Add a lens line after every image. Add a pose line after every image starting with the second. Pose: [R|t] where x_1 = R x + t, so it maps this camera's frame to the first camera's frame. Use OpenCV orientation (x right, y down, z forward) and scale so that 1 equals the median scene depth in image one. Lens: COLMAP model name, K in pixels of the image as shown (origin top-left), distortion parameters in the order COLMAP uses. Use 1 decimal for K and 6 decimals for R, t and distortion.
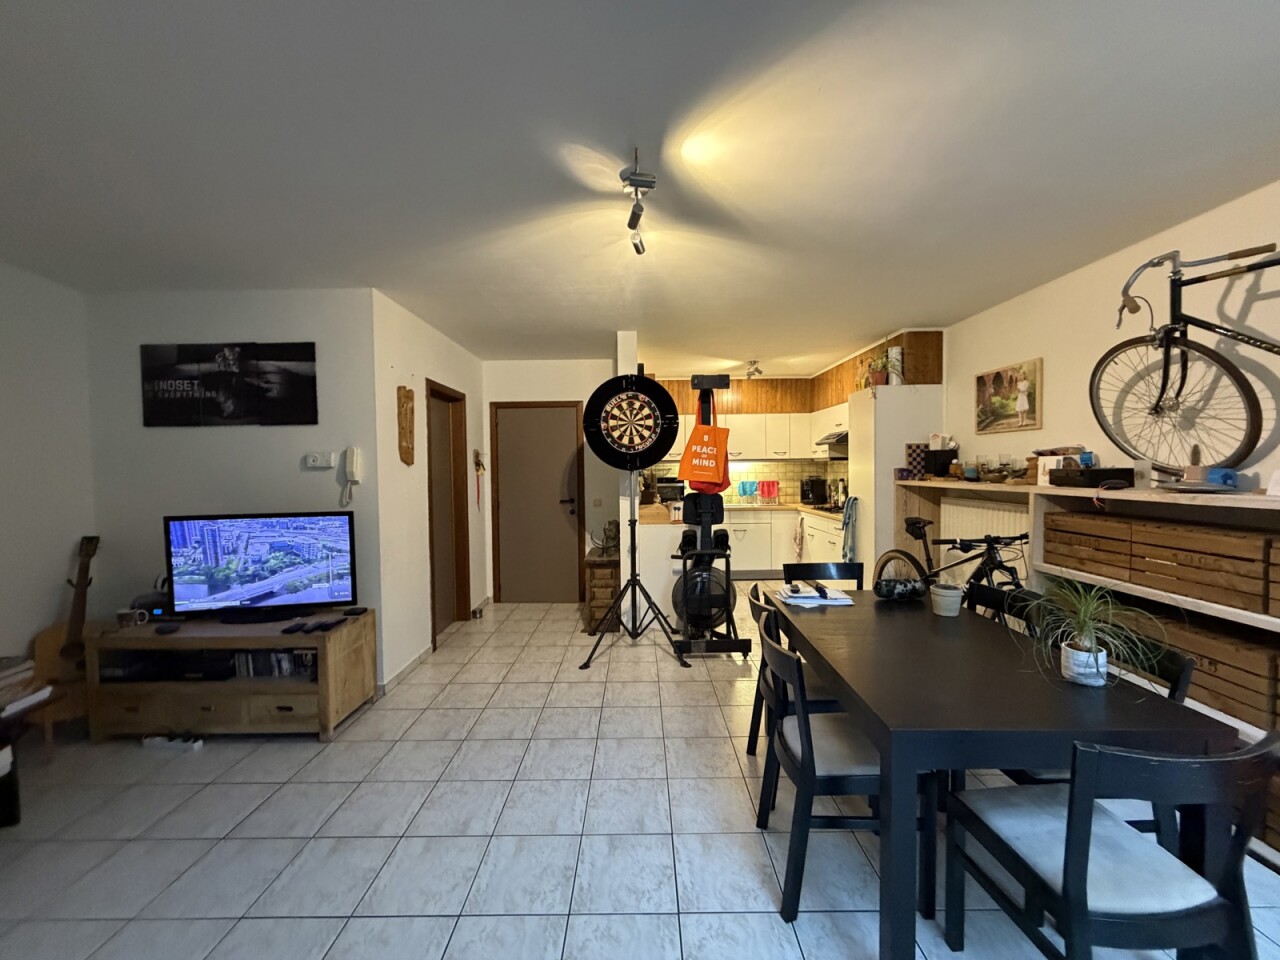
lens RADIAL K [[509.8, 0, 637.8], [0, 509.8, 482.1], [0, 0, 1]] dist [0.001048, 0.000132]
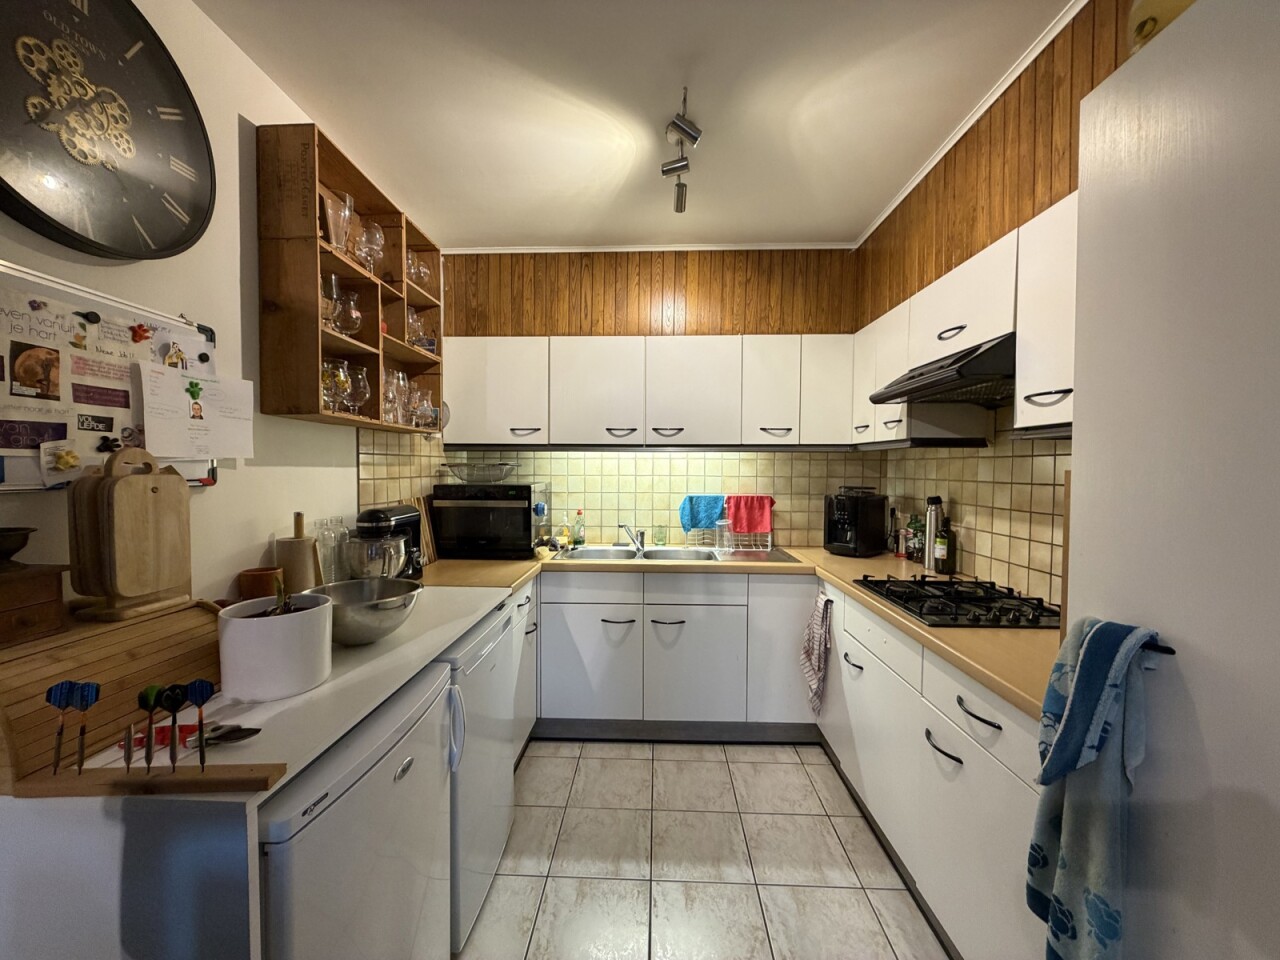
lens RADIAL K [[509.8, 0, 637.8], [0, 509.8, 482.1], [0, 0, 1]] dist [0.001048, 0.000132]
pose [[0.999155, 0.017887, -0.036994, 0.182654], [-0.017866, 0.999840, 0.000894, -0.013109], [0.037004, -0.000232, 0.999315, 0.581188]]
